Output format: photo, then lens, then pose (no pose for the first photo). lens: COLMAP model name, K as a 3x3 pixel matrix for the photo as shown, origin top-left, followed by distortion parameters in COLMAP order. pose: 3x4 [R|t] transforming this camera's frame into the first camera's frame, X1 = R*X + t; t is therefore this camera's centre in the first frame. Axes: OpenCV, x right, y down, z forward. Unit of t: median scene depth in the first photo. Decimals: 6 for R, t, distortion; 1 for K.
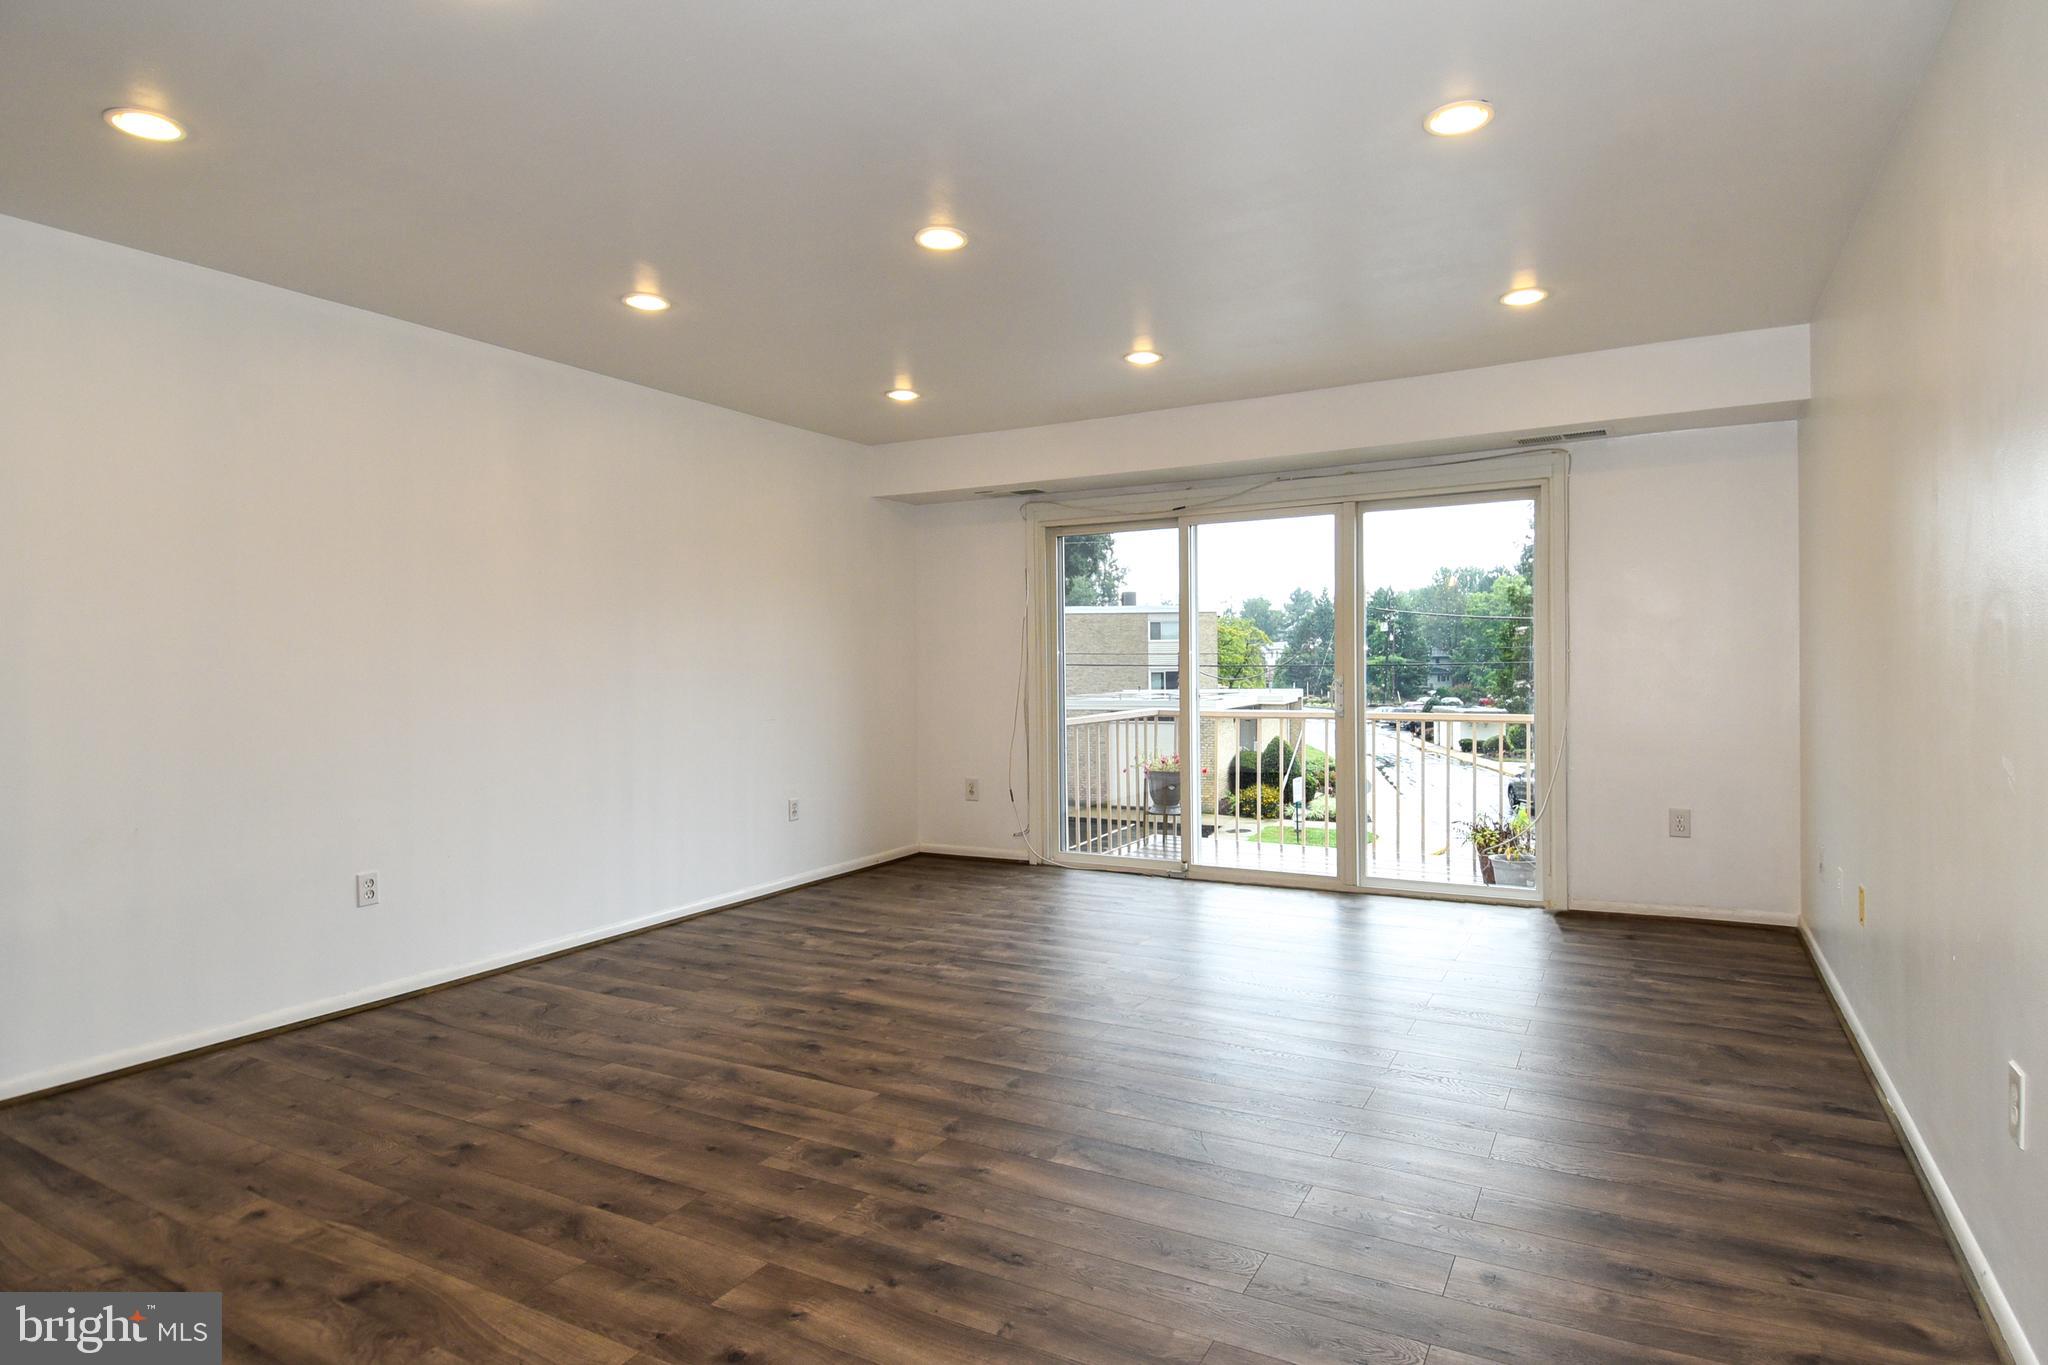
lens RADIAL K [[1081.3, 0, 1069.8], [0, 1081.3, 641.9], [0, 0, 1]] dist [0.033571, -0.033962]
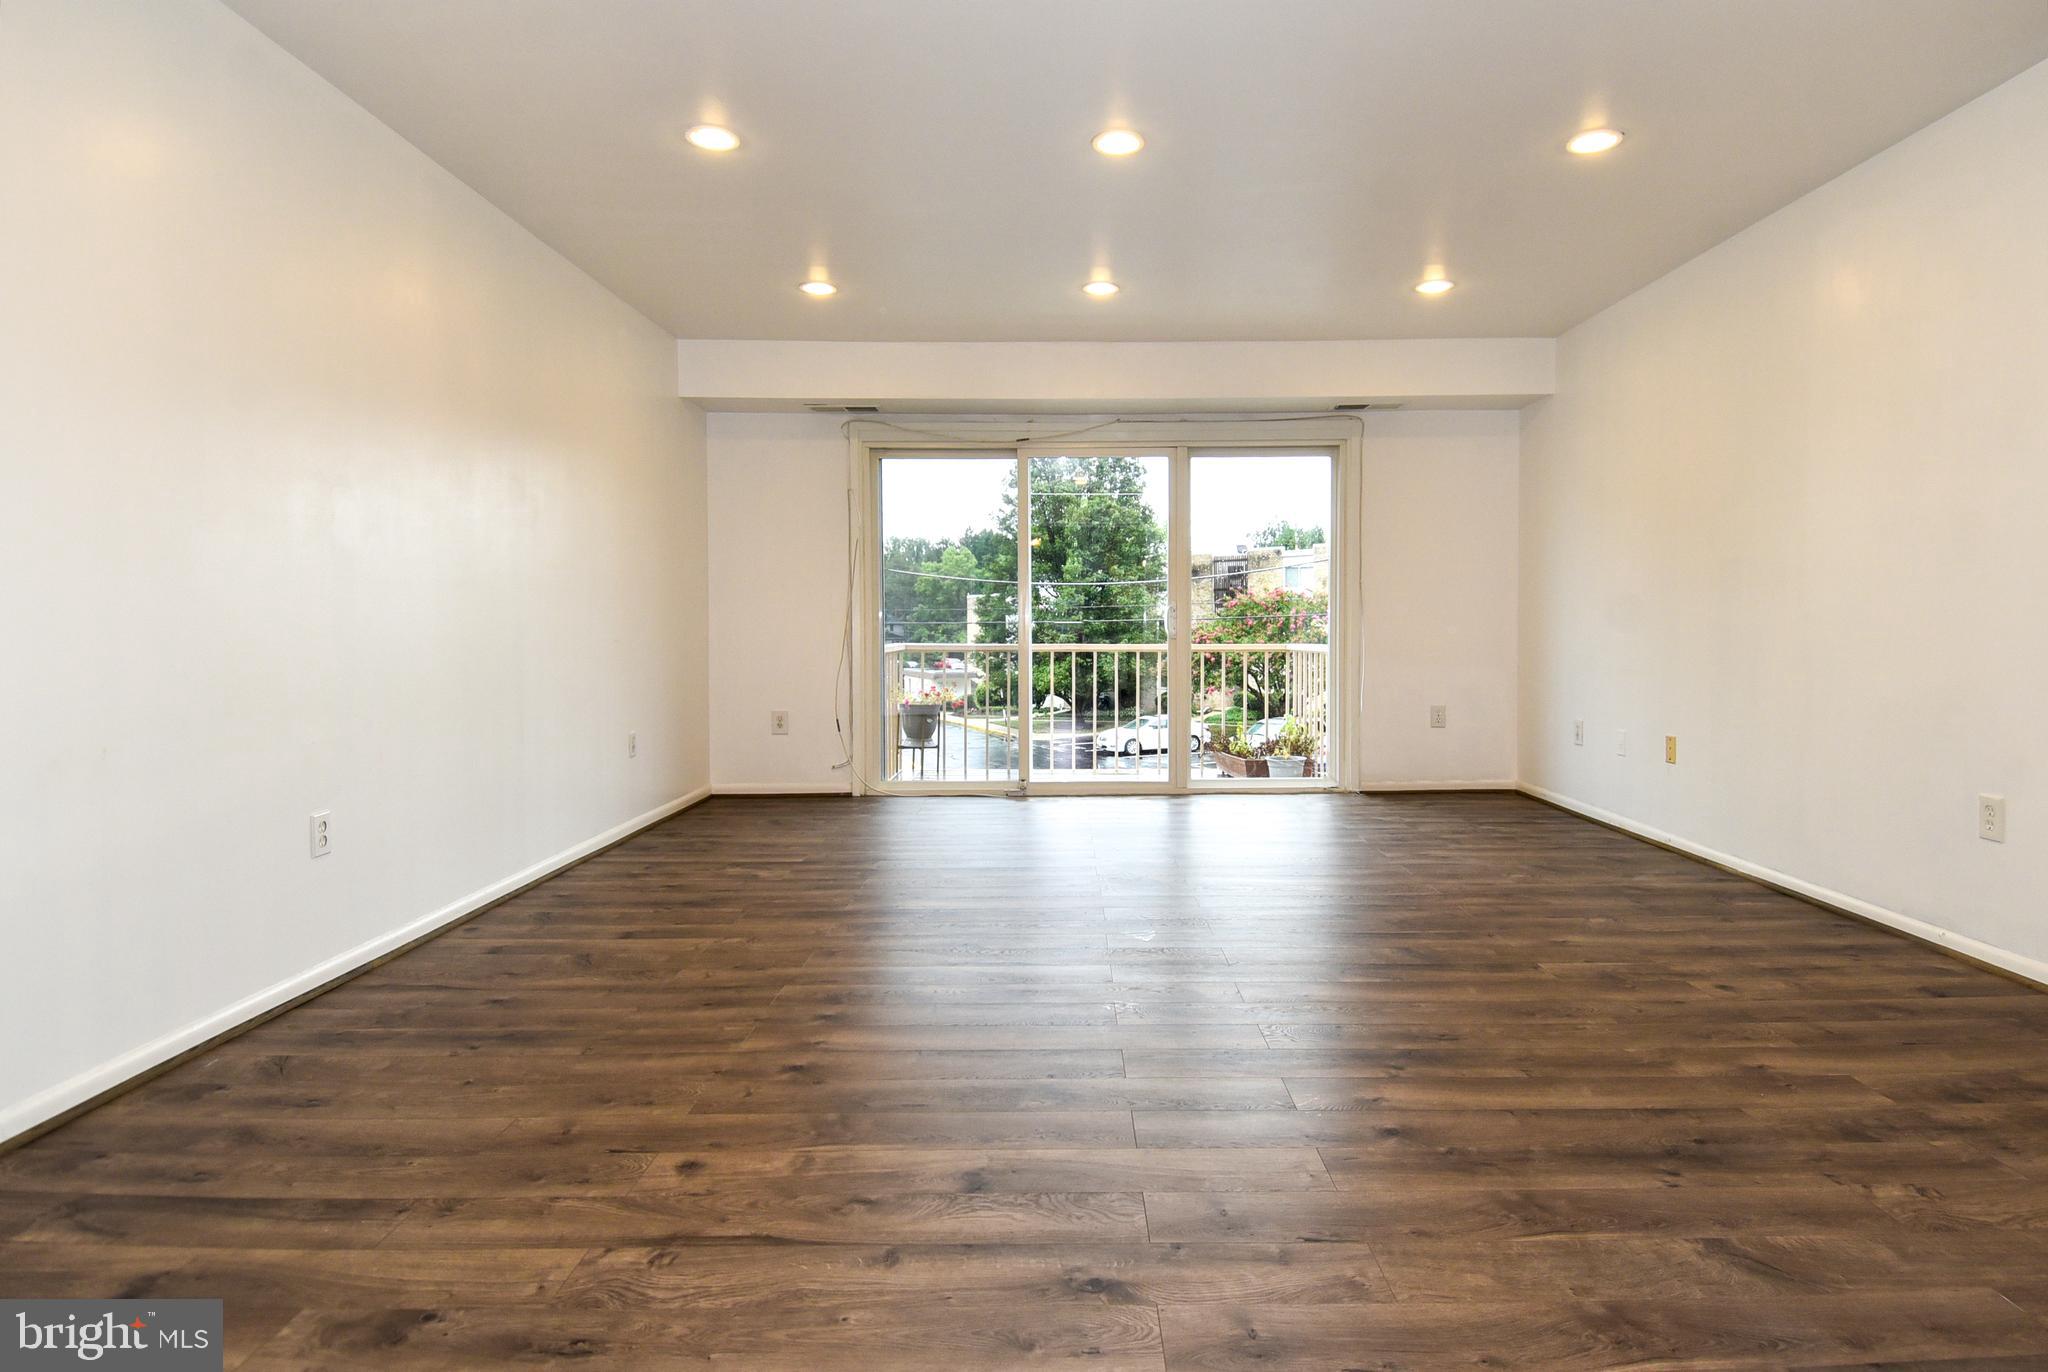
lens RADIAL K [[1081.3, 0, 1069.8], [0, 1081.3, 645.4], [0, 0, 1]] dist [0.033571, -0.033962]
pose [[0.881148, 0.000898, 0.472840, -0.533457], [-0.017008, 0.999411, 0.029796, 0.063343], [-0.472535, -0.034297, 0.880645, 0.092358]]
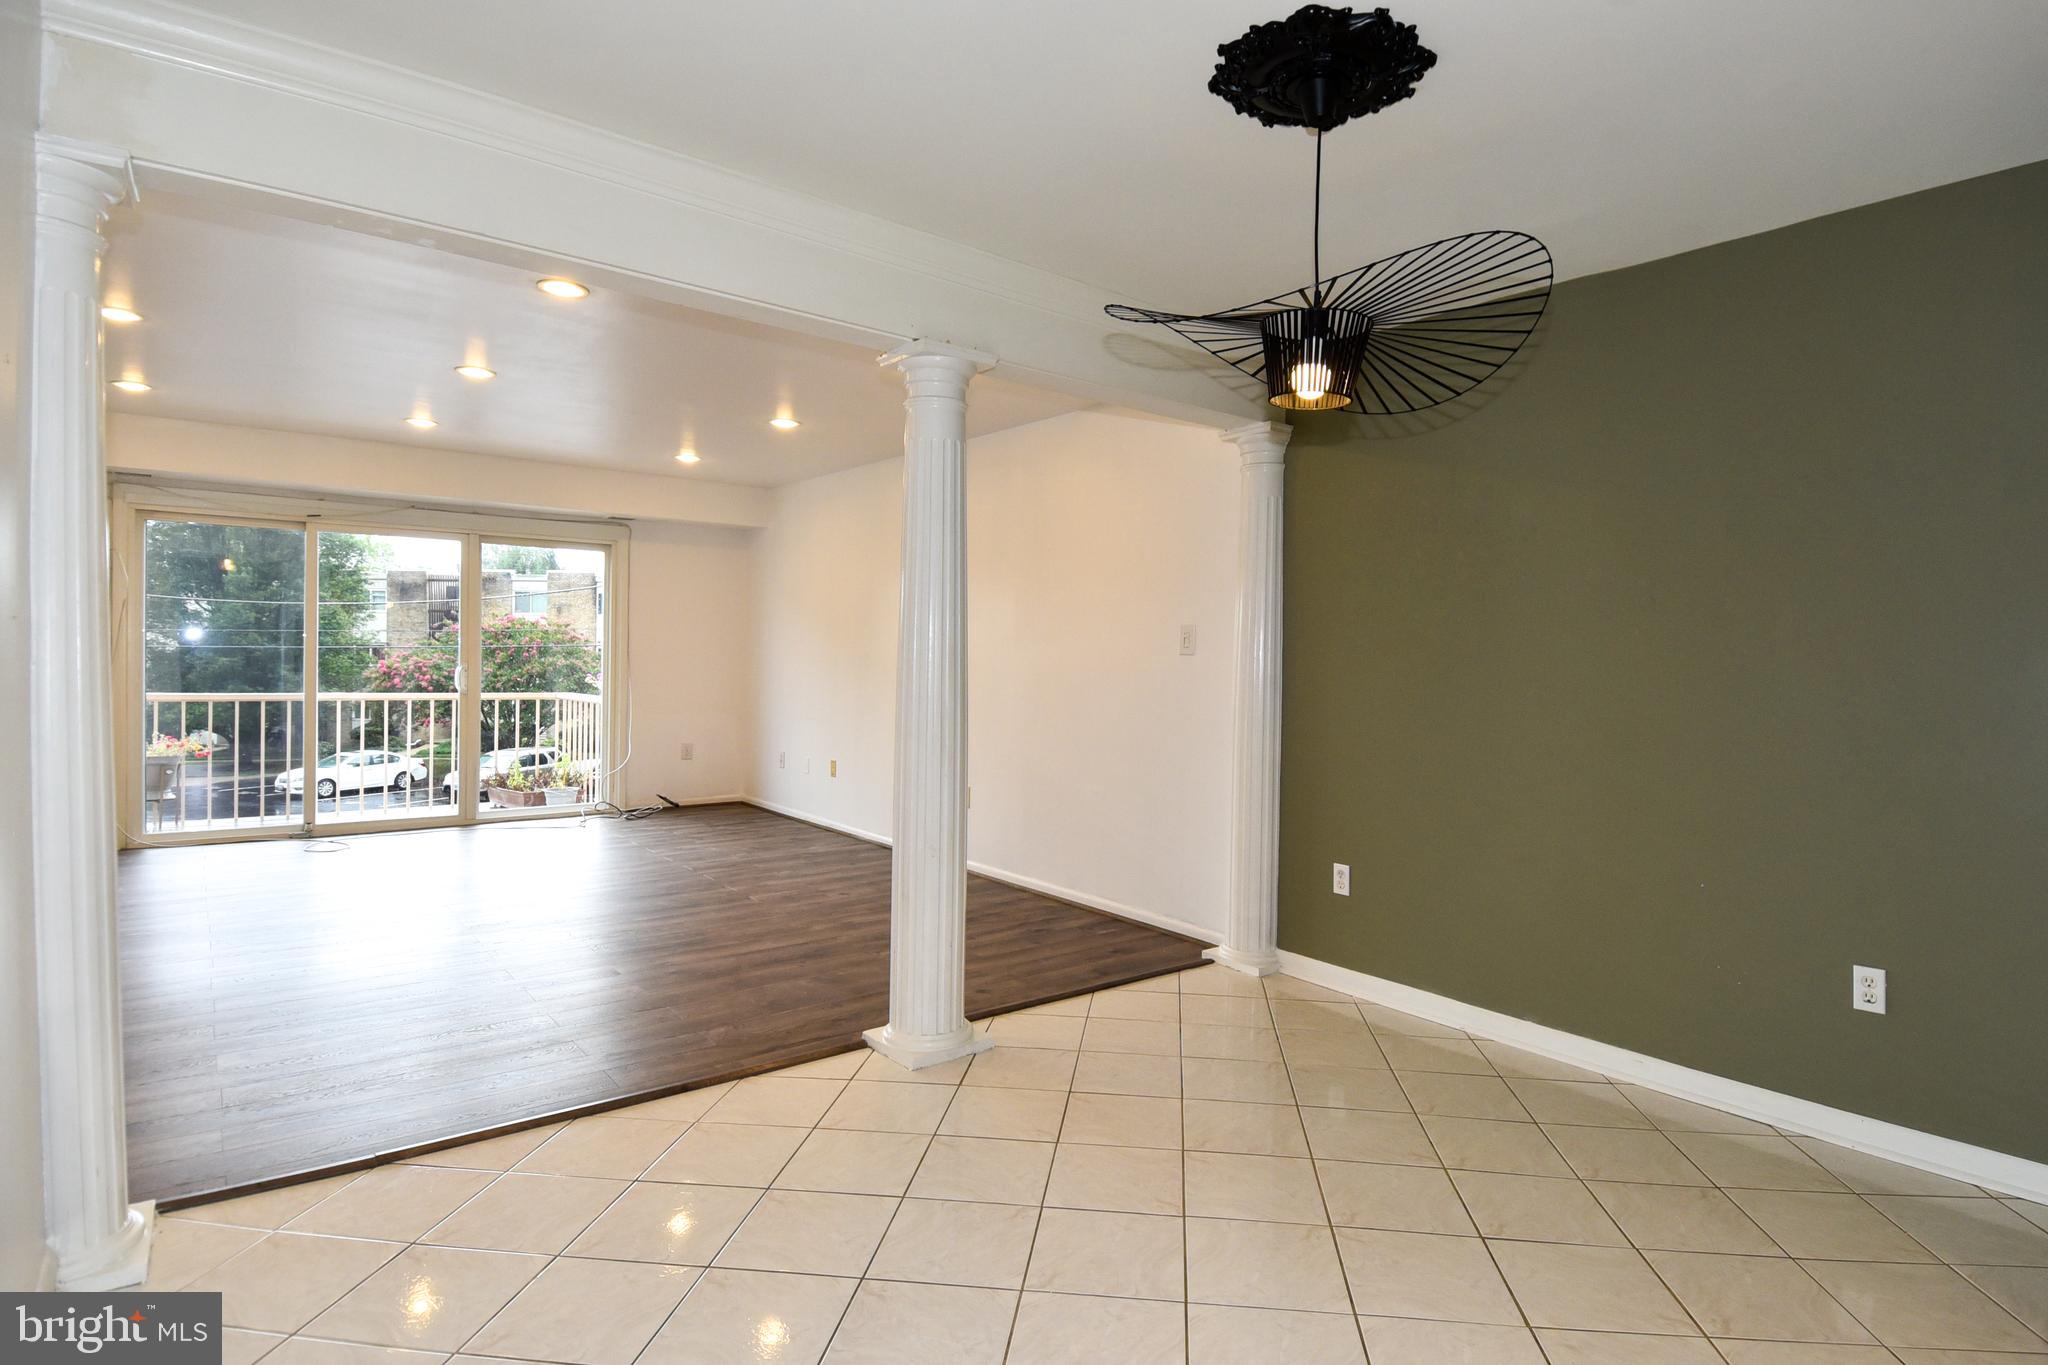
lens RADIAL K [[1072.2, 0, 1033.1], [0, 1072.2, 682.8], [0, 0, 1]] dist [0.049177, -0.049943]
pose [[0.416173, -0.003451, 0.909279, -0.969152], [-0.040492, 0.998930, 0.022324, -0.005876], [-0.908384, -0.046109, 0.415588, -0.276761]]
